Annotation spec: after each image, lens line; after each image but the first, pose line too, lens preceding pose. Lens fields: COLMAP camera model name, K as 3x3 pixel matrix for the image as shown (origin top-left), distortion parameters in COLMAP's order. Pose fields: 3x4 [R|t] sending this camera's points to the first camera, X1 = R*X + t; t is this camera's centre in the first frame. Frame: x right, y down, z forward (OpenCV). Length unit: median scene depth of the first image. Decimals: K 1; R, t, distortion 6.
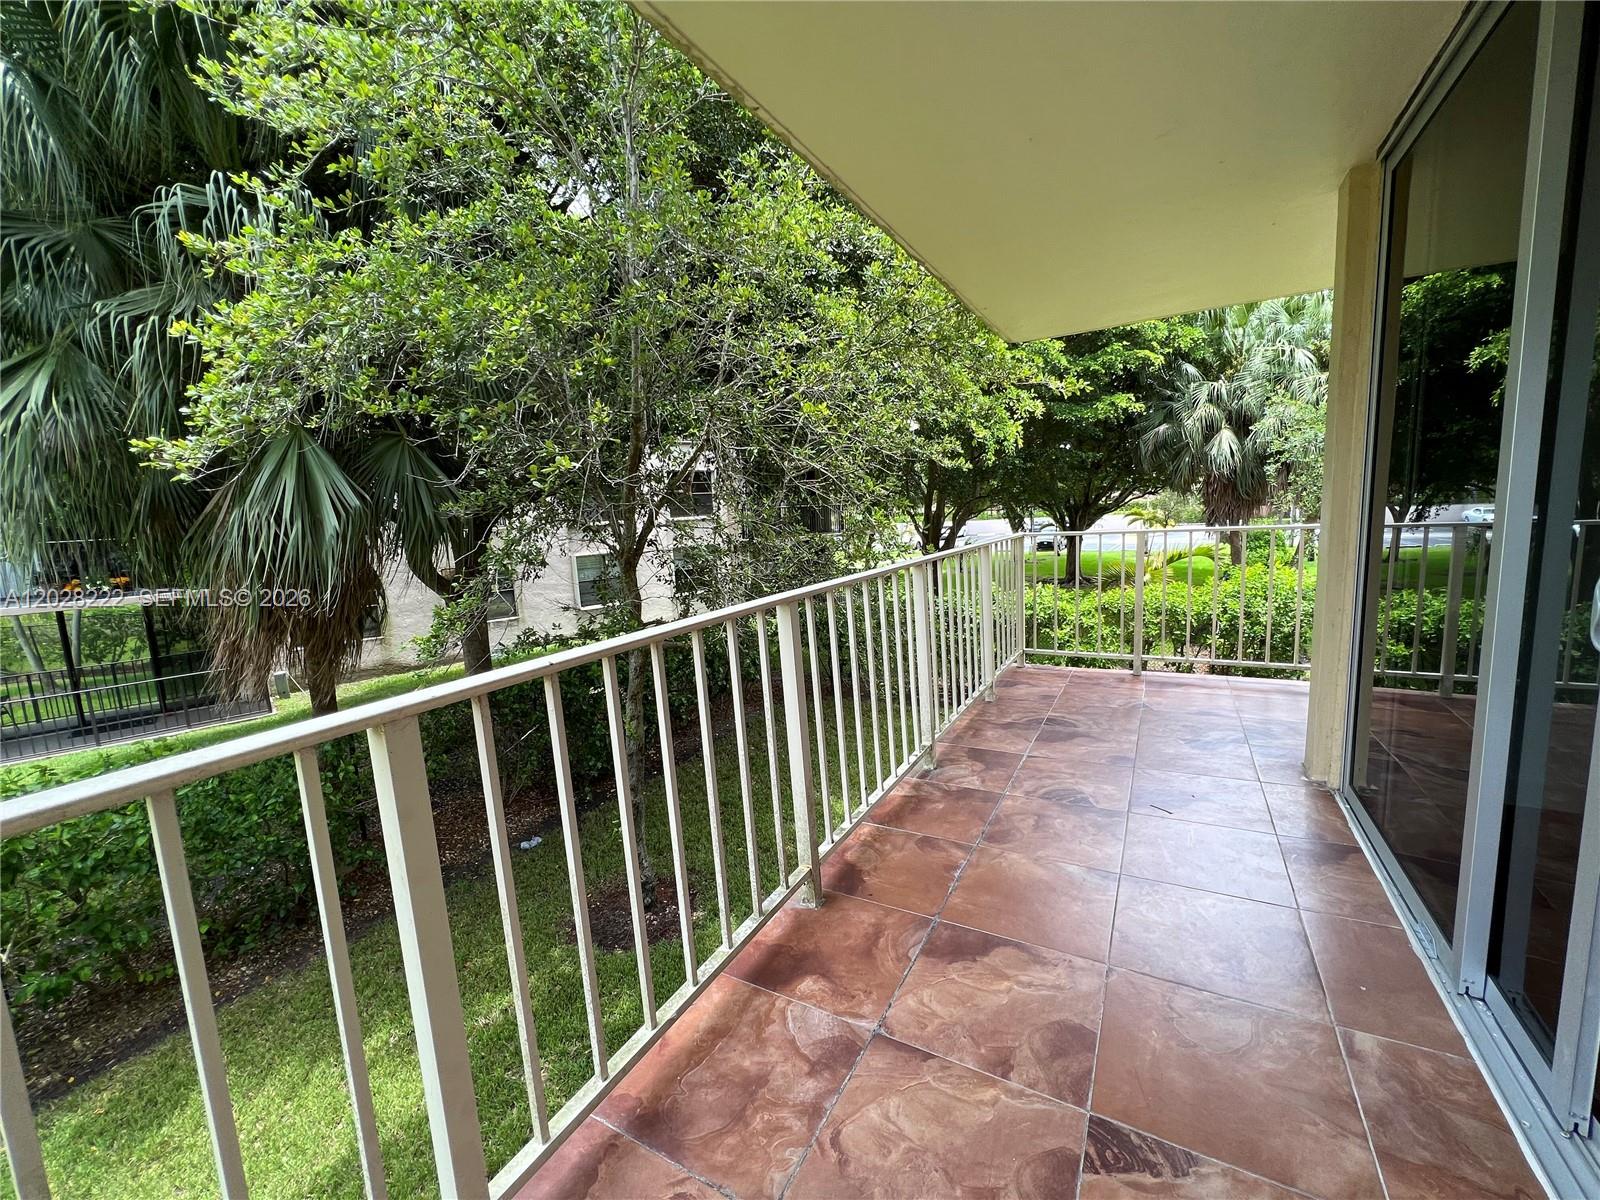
lens RADIAL K [[644.1, 0, 800.0], [0, 644.1, 600.0], [0, 0, 1]] dist [0.002164, 0.000405]
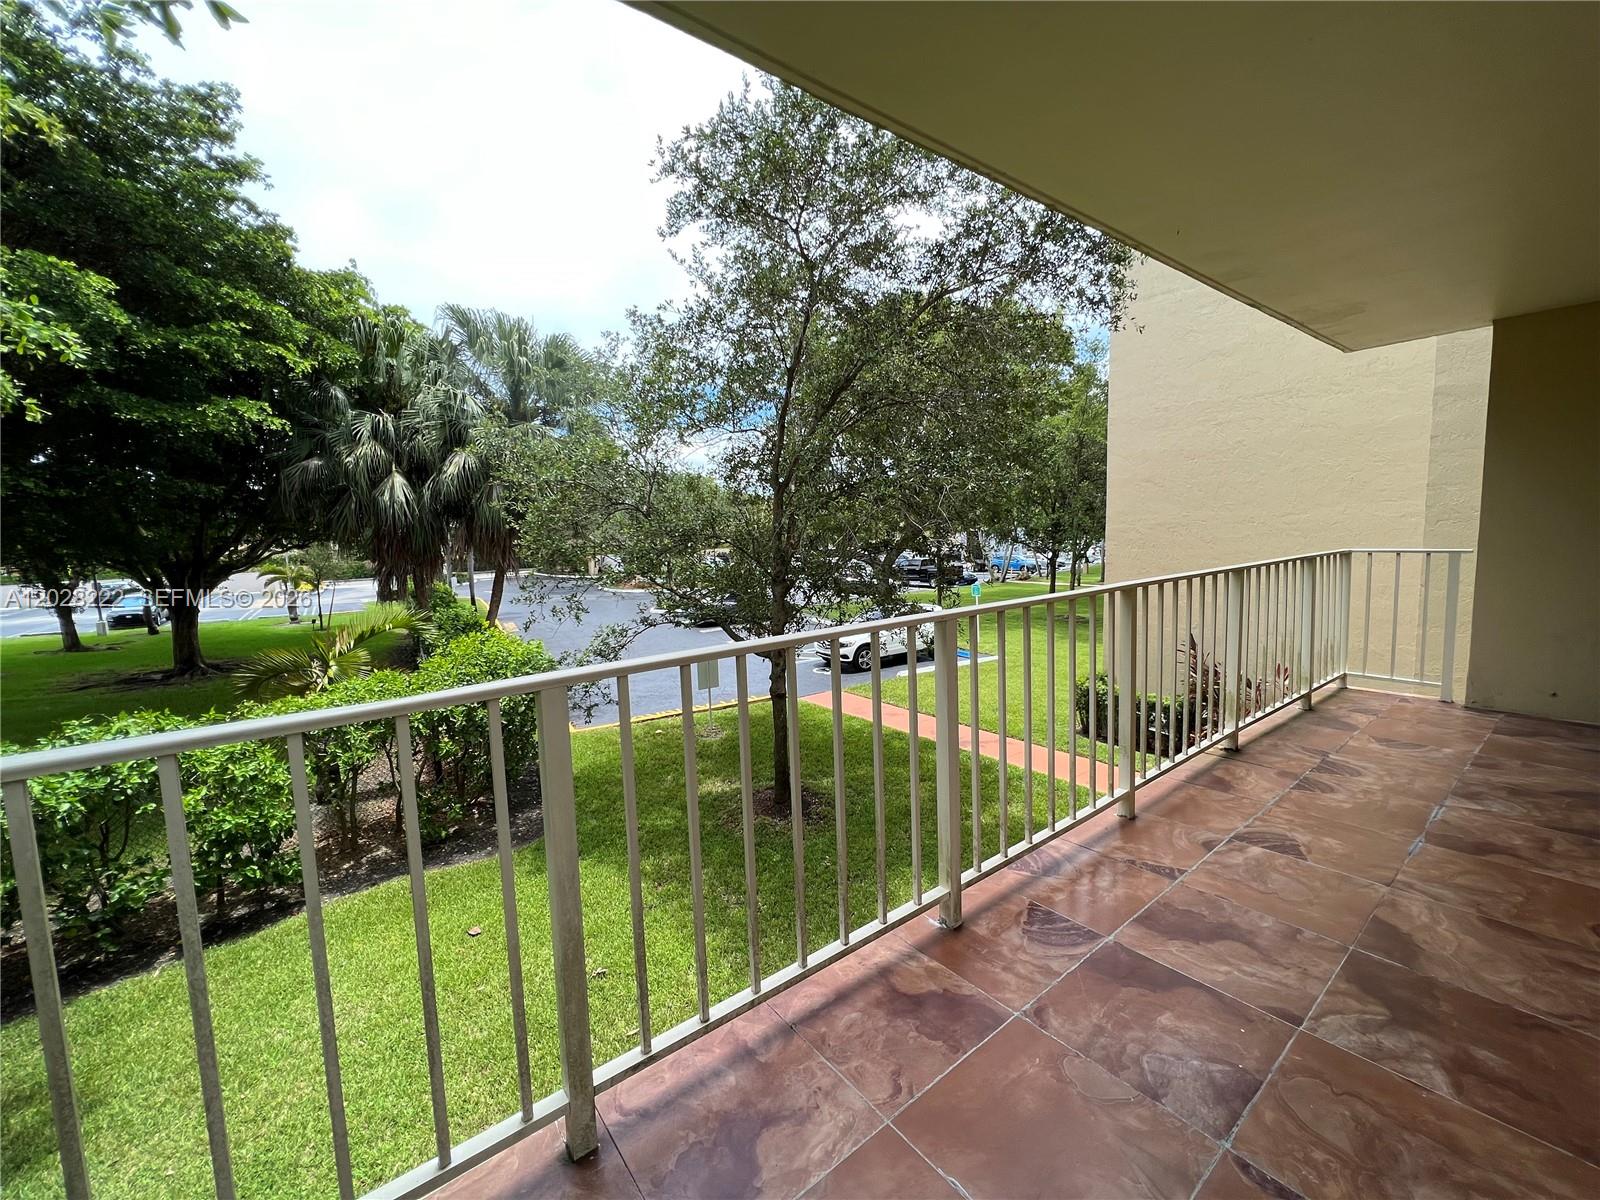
lens RADIAL K [[644.1, 0, 800.0], [0, 644.1, 600.0], [0, 0, 1]] dist [0.002164, 0.000405]
pose [[0.390244, -0.056208, 0.918994, 0.075036], [0.133692, 0.991015, 0.003841, -0.030279], [-0.910953, 0.121363, 0.394252, 0.190932]]
